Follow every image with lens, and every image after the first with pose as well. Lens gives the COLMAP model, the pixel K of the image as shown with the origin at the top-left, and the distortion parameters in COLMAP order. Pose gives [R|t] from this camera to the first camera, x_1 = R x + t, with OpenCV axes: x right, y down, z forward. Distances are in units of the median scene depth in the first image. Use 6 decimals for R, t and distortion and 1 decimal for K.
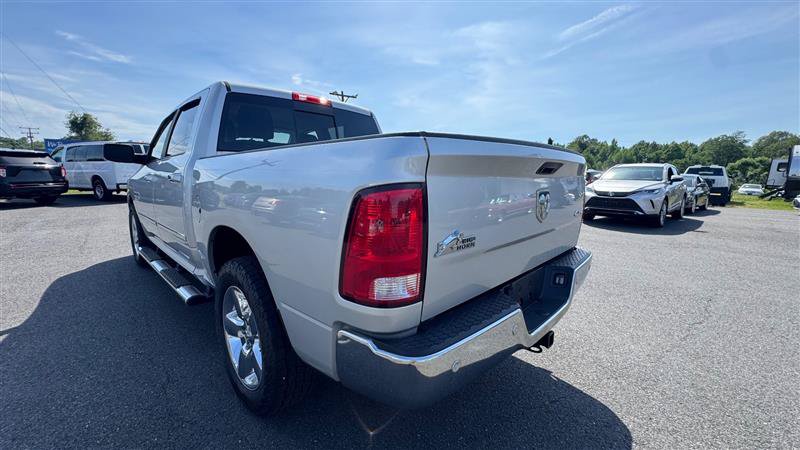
lens RADIAL K [[322.7, 0, 401.3], [0, 322.7, 224.2], [0, 0, 1]] dist [-0.003444, -0.000054]
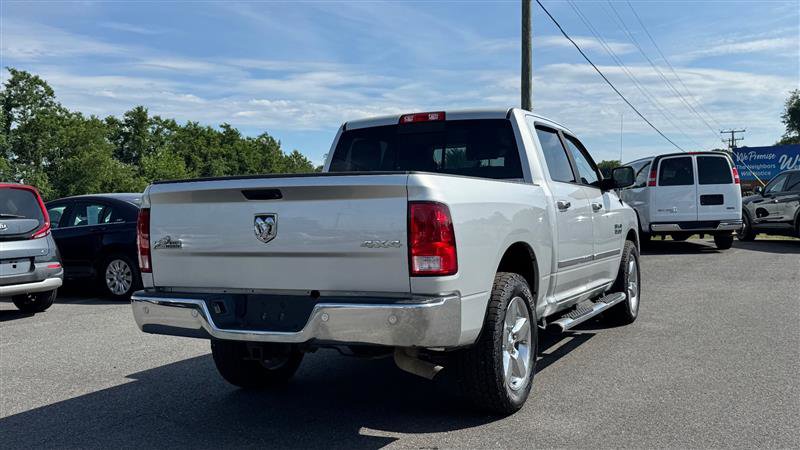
lens RADIAL K [[815.5, 0, 405.8], [0, 815.5, 228.9], [0, 0, 1]] dist [0.071858, 0.000000]
pose [[0.308123, 0.003822, -0.951339, 2.139819], [-0.123027, 0.991755, -0.035862, -0.008285], [0.943358, 0.128090, 0.306052, 0.390308]]
